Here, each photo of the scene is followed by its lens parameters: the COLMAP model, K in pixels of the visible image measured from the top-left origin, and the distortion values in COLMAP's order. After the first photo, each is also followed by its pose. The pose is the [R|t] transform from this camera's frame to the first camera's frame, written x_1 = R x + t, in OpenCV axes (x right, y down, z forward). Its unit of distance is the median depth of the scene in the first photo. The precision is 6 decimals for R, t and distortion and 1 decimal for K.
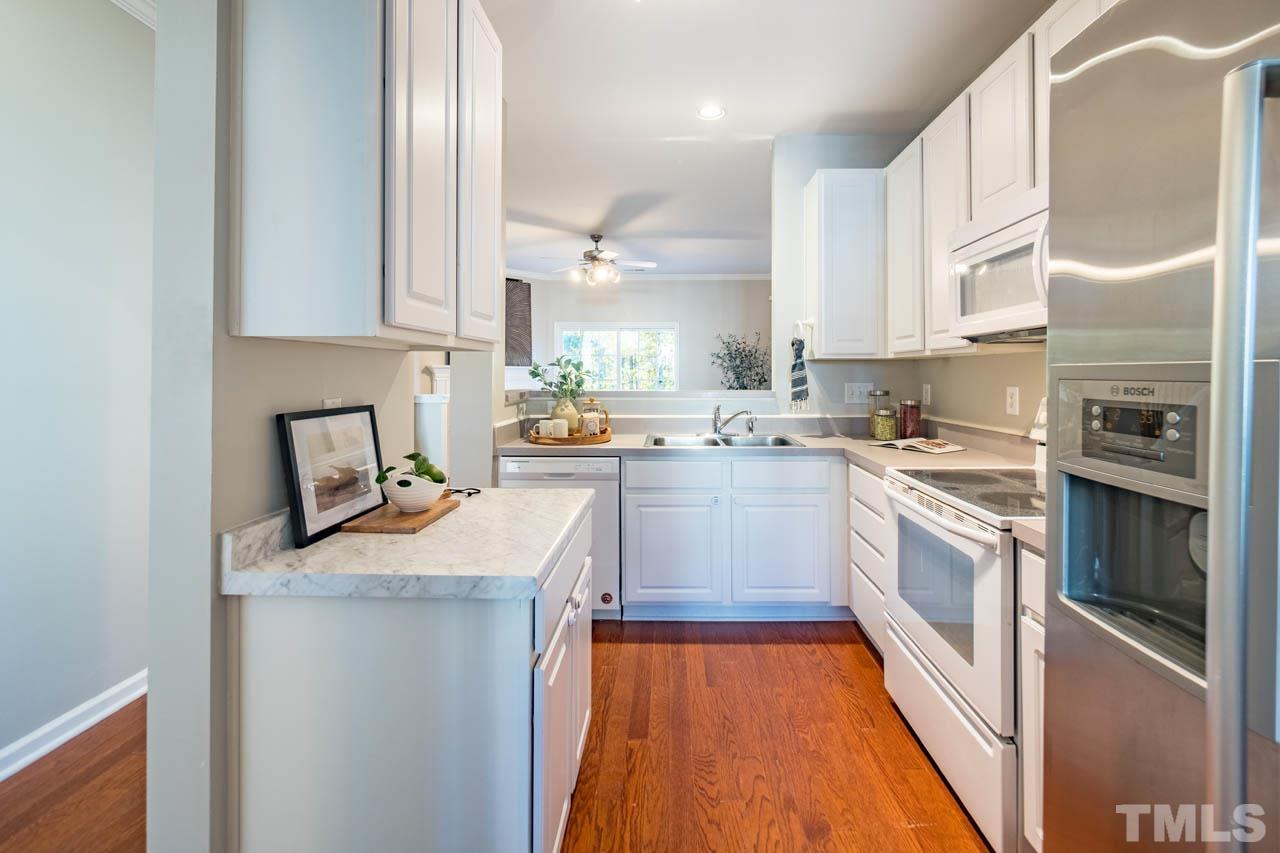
lens RADIAL K [[546.8, 0, 655.3], [0, 546.8, 374.4], [0, 0, 1]] dist [-0.001019, 0.000108]
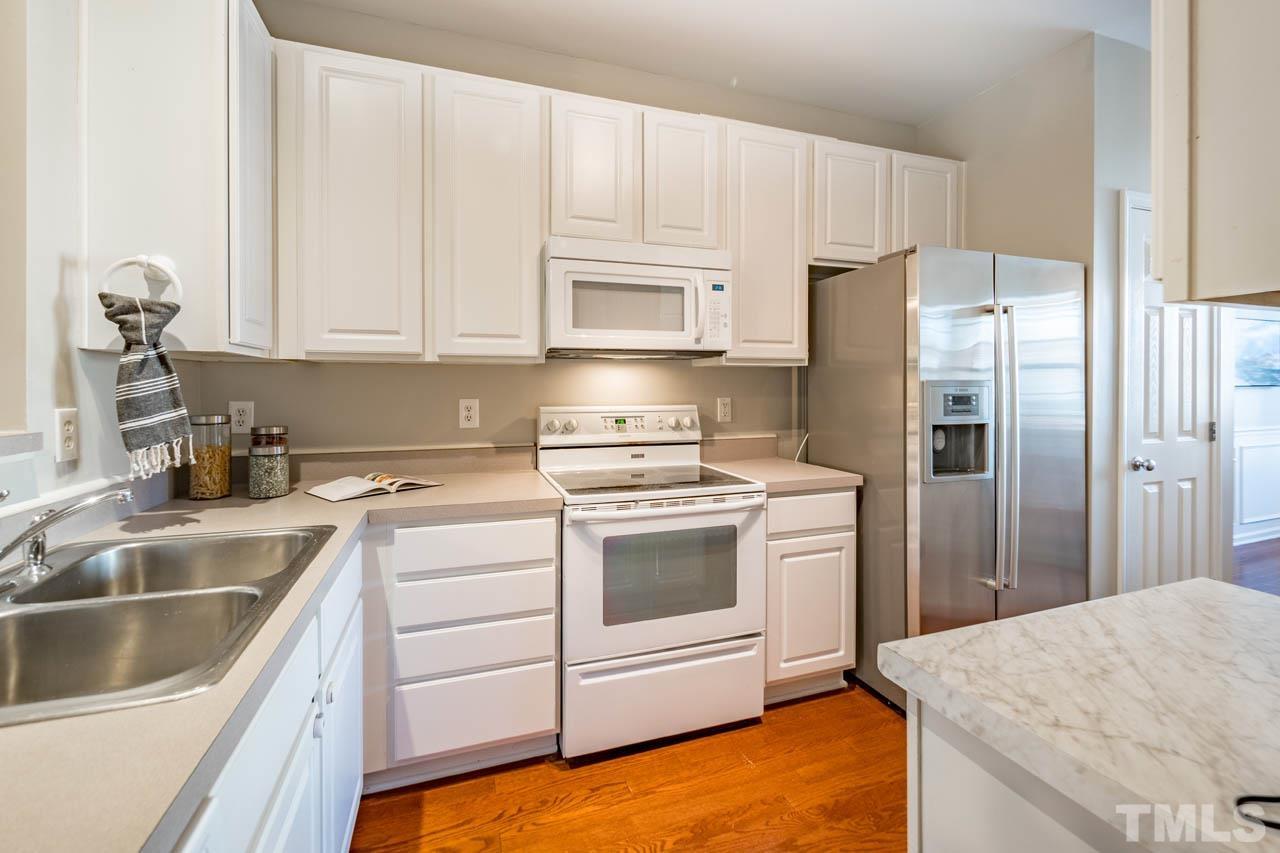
lens RADIAL K [[547.1, 0, 643.2], [0, 547.1, 392.4], [0, 0, 1]] dist [-0.002885, -0.000077]
pose [[-0.365445, -0.005339, 0.930818, -0.406856], [0.001856, 0.999977, 0.006464, 0.005856], [-0.930831, 0.004090, -0.365427, 1.214715]]
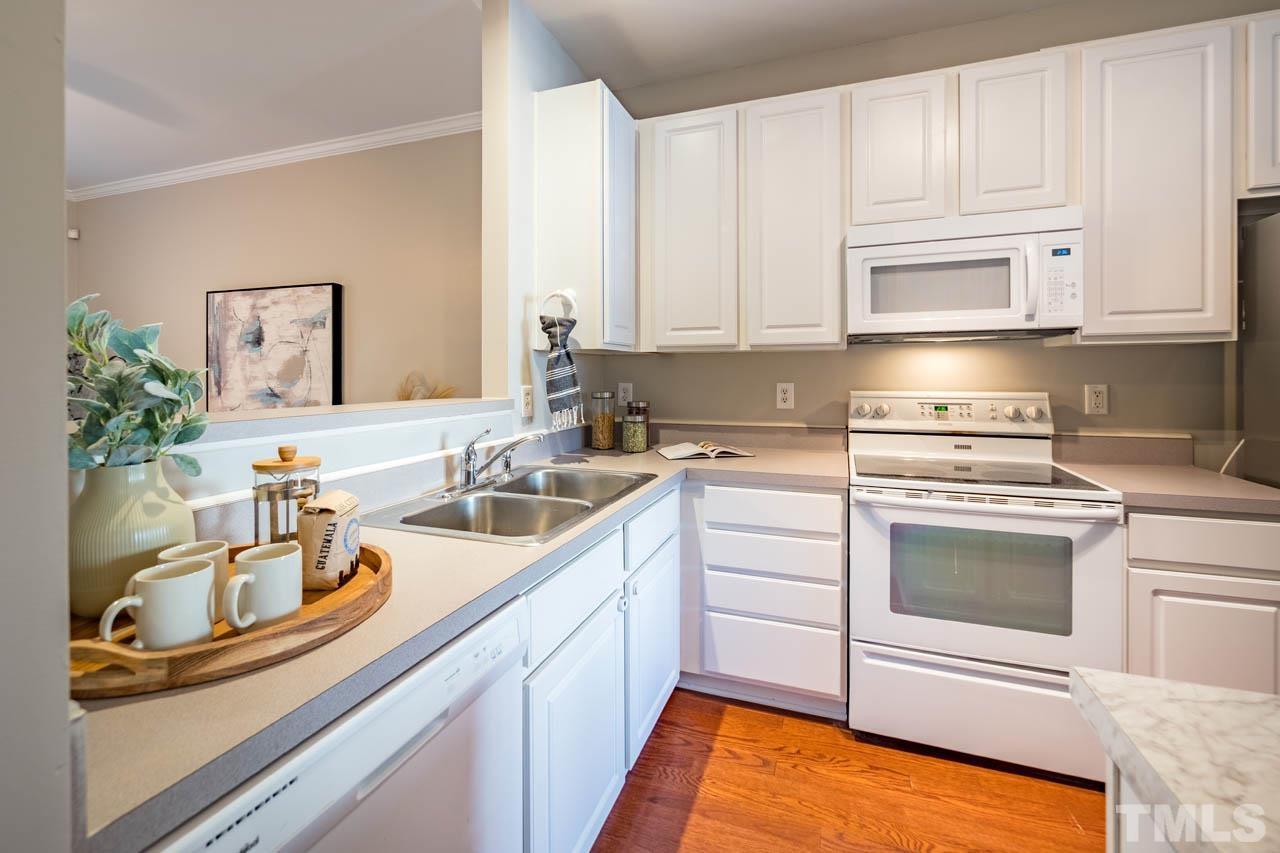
lens RADIAL K [[543.2, 0, 648.5], [0, 543.2, 376.4], [0, 0, 1]] dist [-0.001385, 0.000290]
pose [[0.302857, -0.004300, 0.953026, -0.511315], [0.002501, 0.999990, 0.003717, 0.005885], [-0.953033, 0.001257, 0.302864, 1.061333]]
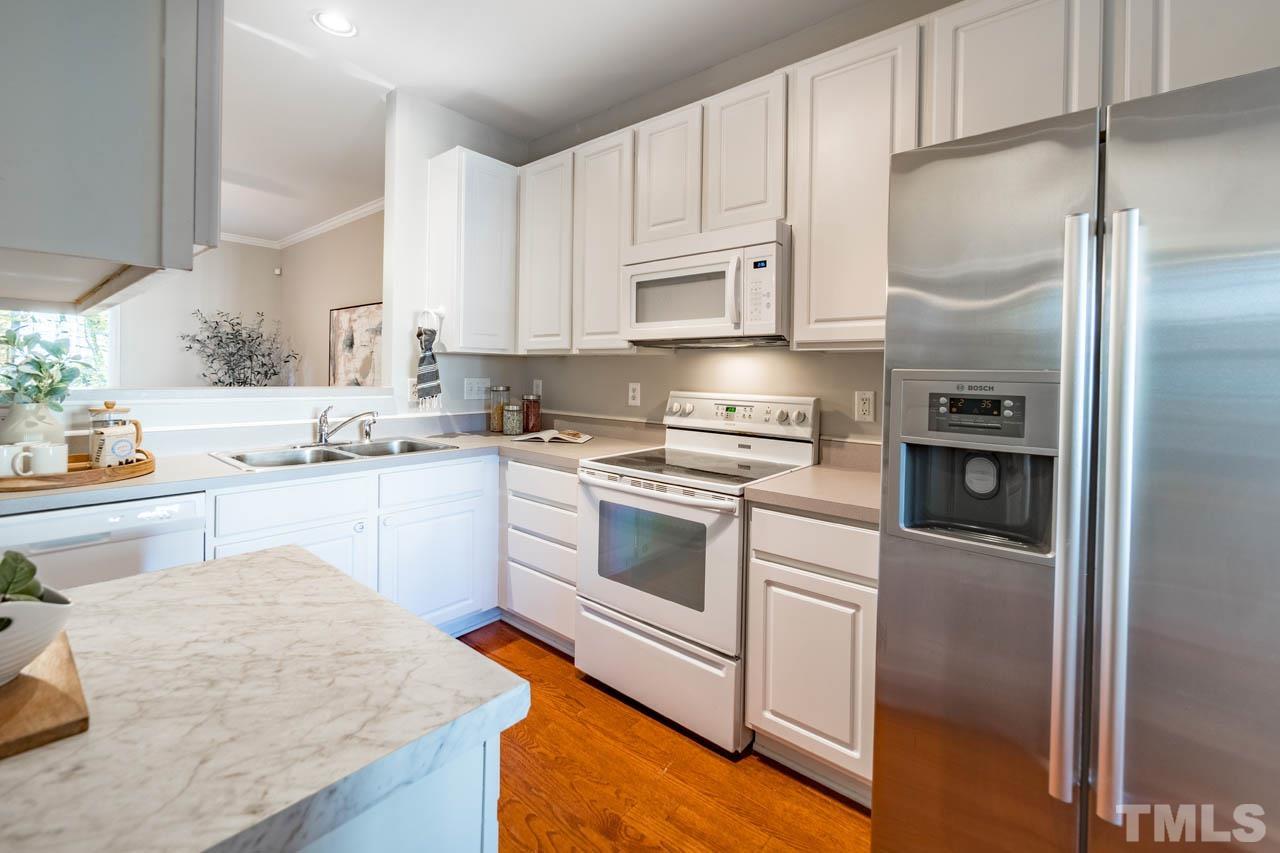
lens RADIAL K [[542.6, 0, 649.0], [0, 542.6, 379.2], [0, 0, 1]] dist [-0.005069, 0.000157]
pose [[0.613306, 0.005212, 0.789828, -0.327436], [-0.020293, 0.999752, 0.009160, 0.003260], [-0.789585, -0.021645, 0.613260, 0.259987]]
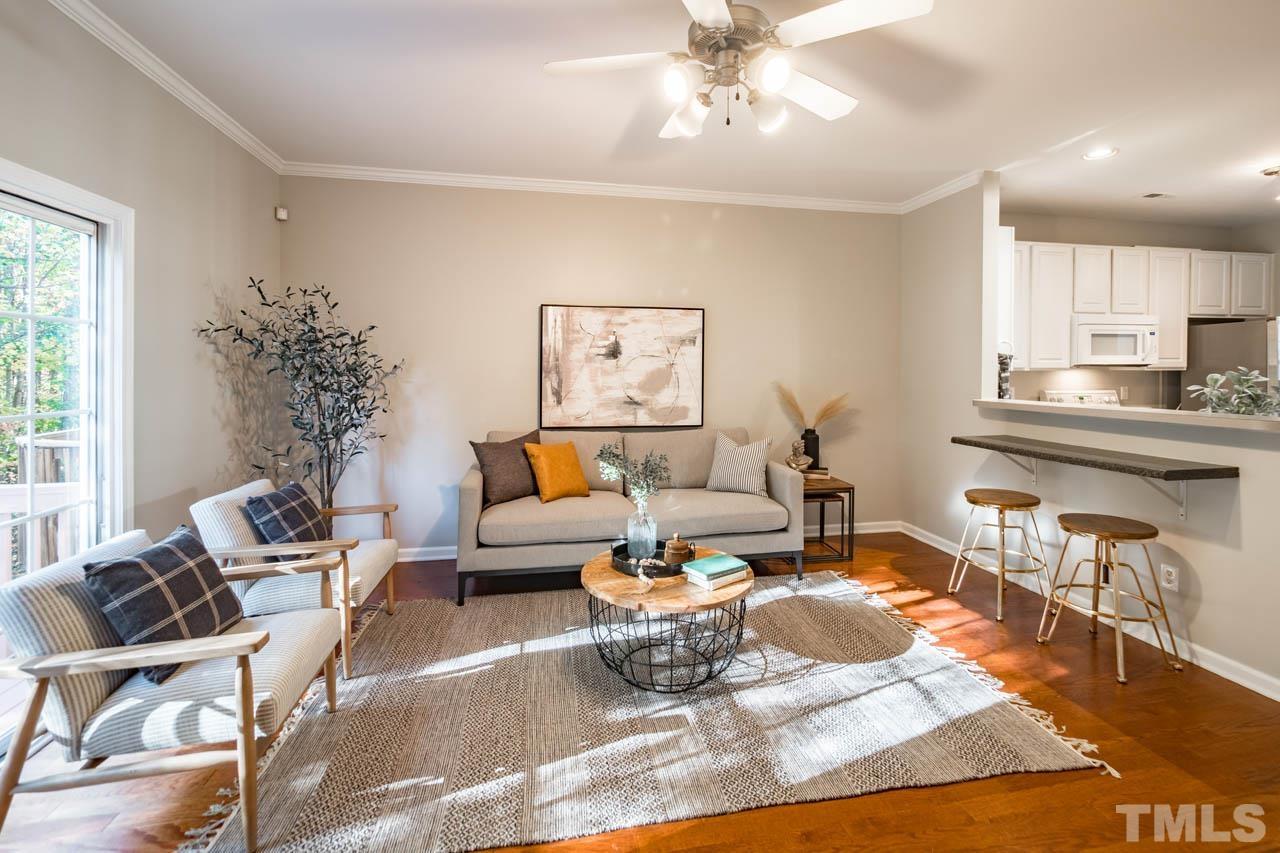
lens RADIAL K [[542.6, 0, 649.0], [0, 542.6, 379.2], [0, 0, 1]] dist [-0.005069, 0.000157]
pose [[-0.217235, -0.004373, 0.976109, -1.142371], [0.003581, 0.999980, 0.005277, -0.025935], [-0.976113, 0.004641, -0.217215, 3.120877]]
